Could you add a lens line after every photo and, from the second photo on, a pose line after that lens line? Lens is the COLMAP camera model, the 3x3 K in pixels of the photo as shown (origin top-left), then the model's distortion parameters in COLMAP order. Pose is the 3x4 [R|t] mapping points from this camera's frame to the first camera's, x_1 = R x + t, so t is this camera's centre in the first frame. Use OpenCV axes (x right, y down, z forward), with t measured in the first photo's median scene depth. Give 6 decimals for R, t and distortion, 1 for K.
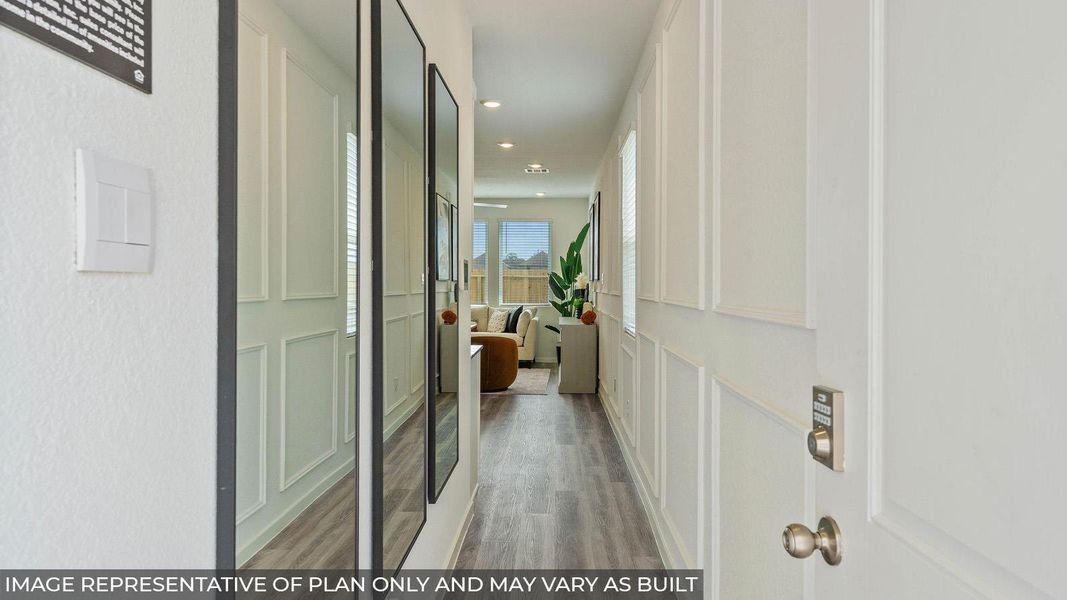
lens RADIAL K [[874.1, 0, 536.0], [0, 874.1, 296.8], [0, 0, 1]] dist [0.011298, -0.008757]
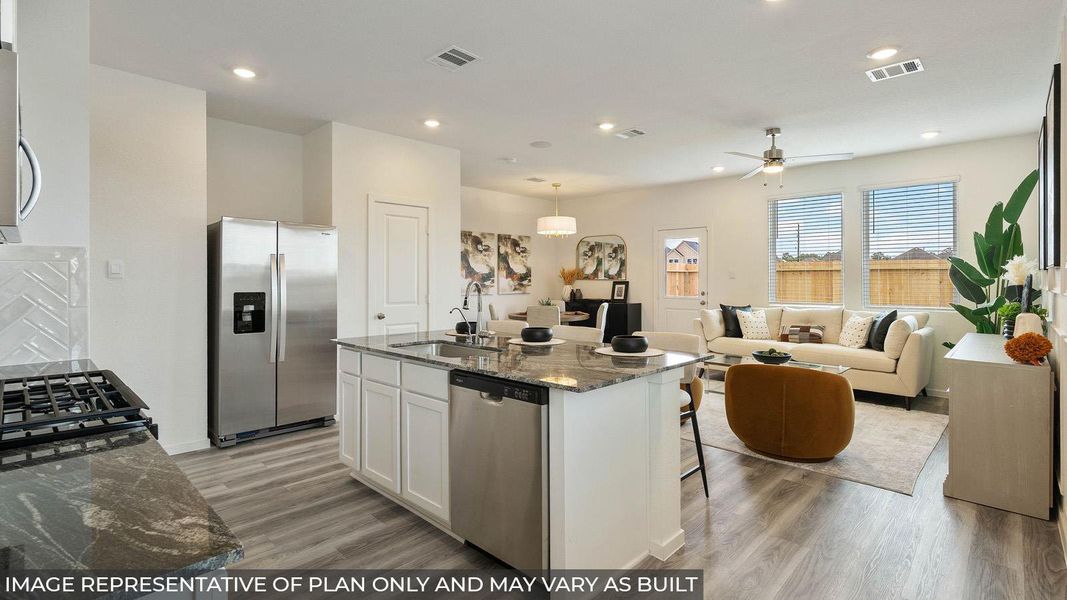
lens RADIAL K [[530.3, 0, 521.3], [0, 530.3, 280.2], [0, 0, 1]] dist [0.004315, 0.001114]
pose [[0.742869, -0.001008, -0.669437, 0.042546], [-0.008920, 0.999895, -0.011404, -0.005371], [0.669378, 0.014443, 0.742782, 0.520452]]
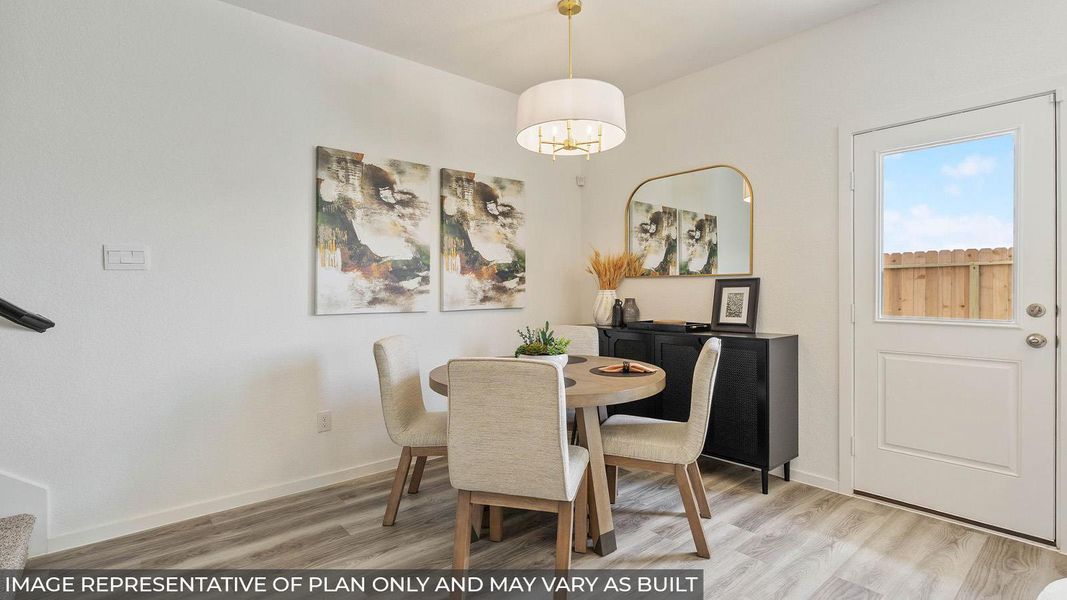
lens RADIAL K [[530.3, 0, 529.9], [0, 530.3, 298.3], [0, 0, 1]] dist [0.004315, 0.001114]
pose [[0.694490, 0.007230, -0.719466, -0.175698], [-0.008875, 0.999960, 0.001481, -0.002667], [0.719448, 0.005357, 0.694526, 0.816391]]
